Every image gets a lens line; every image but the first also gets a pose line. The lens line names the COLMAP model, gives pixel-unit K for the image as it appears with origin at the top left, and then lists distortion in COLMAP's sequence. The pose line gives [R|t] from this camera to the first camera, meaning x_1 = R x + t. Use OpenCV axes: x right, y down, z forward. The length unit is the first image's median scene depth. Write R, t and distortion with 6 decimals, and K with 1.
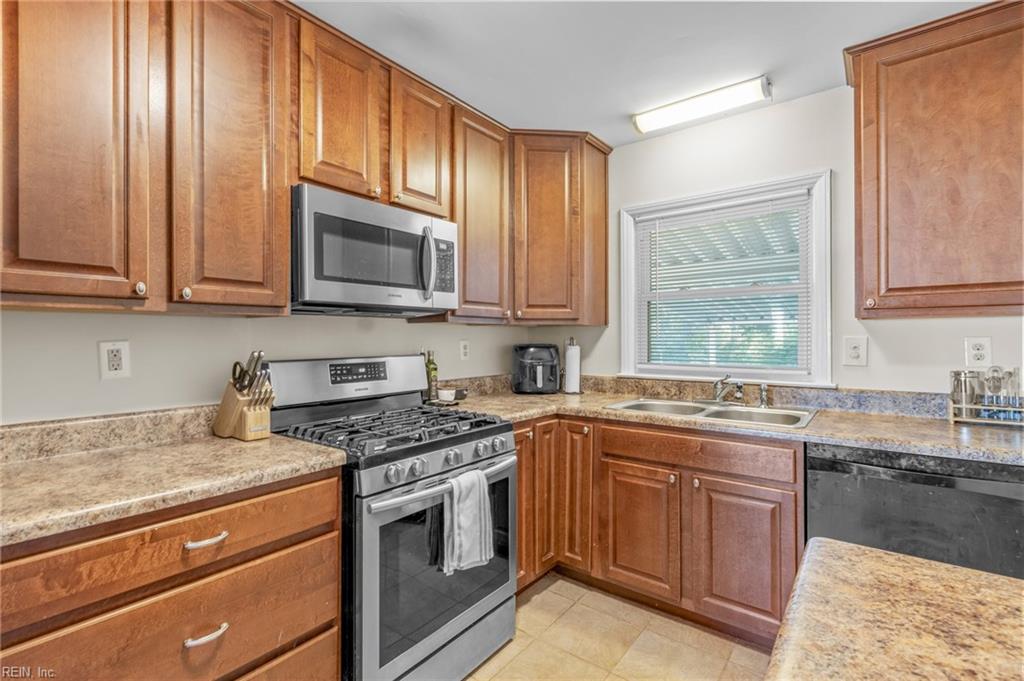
lens RADIAL K [[465.2, 0, 506.5], [0, 465.2, 334.7], [0, 0, 1]] dist [0.003584, -0.000111]
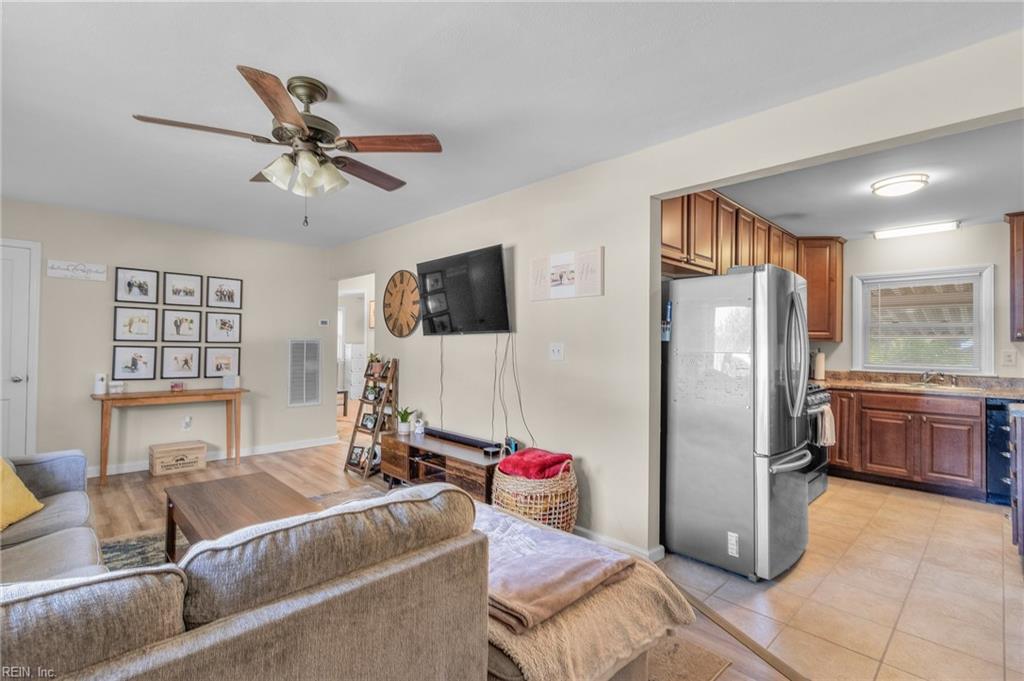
lens RADIAL K [[466.6, 0, 509.9], [0, 466.6, 336.6], [0, 0, 1]] dist [0.001315, -0.000405]
pose [[0.990321, 0.013562, -0.138130, -1.025930], [-0.015189, 0.999827, -0.010733, -0.001270], [0.137961, 0.012728, 0.990356, -1.196276]]
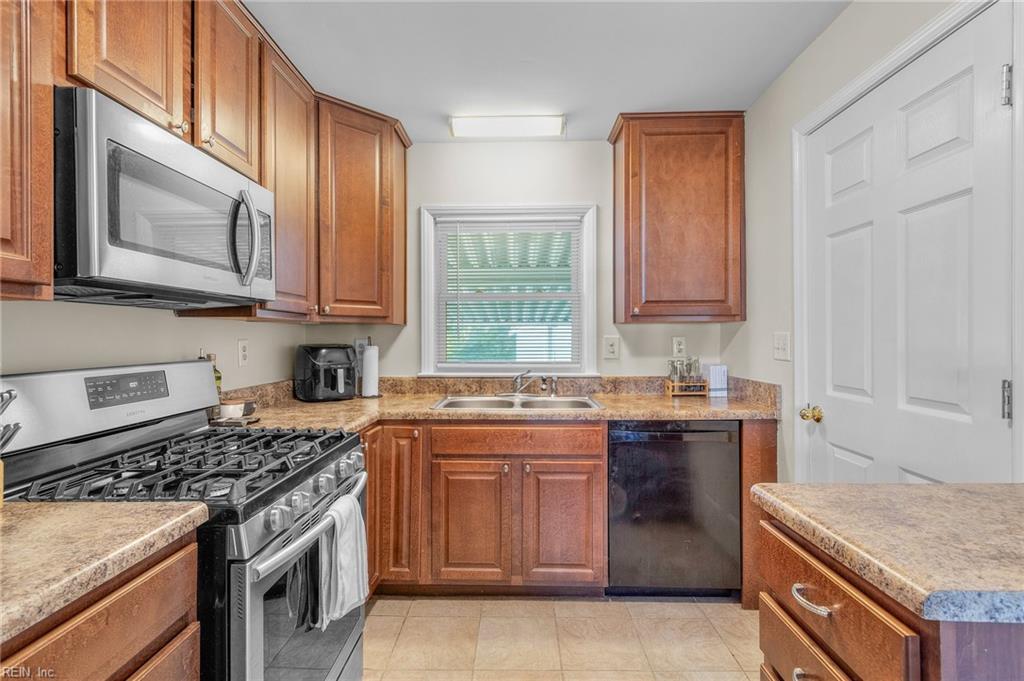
lens RADIAL K [[470.8, 0, 501.0], [0, 470.8, 337.6], [0, 0, 1]] dist [0.001106, -0.000907]
pose [[0.806734, 0.000012, 0.590915, -0.268758], [-0.004184, 0.999975, 0.005692, 0.001305], [-0.590900, -0.007064, 0.806714, 0.121878]]
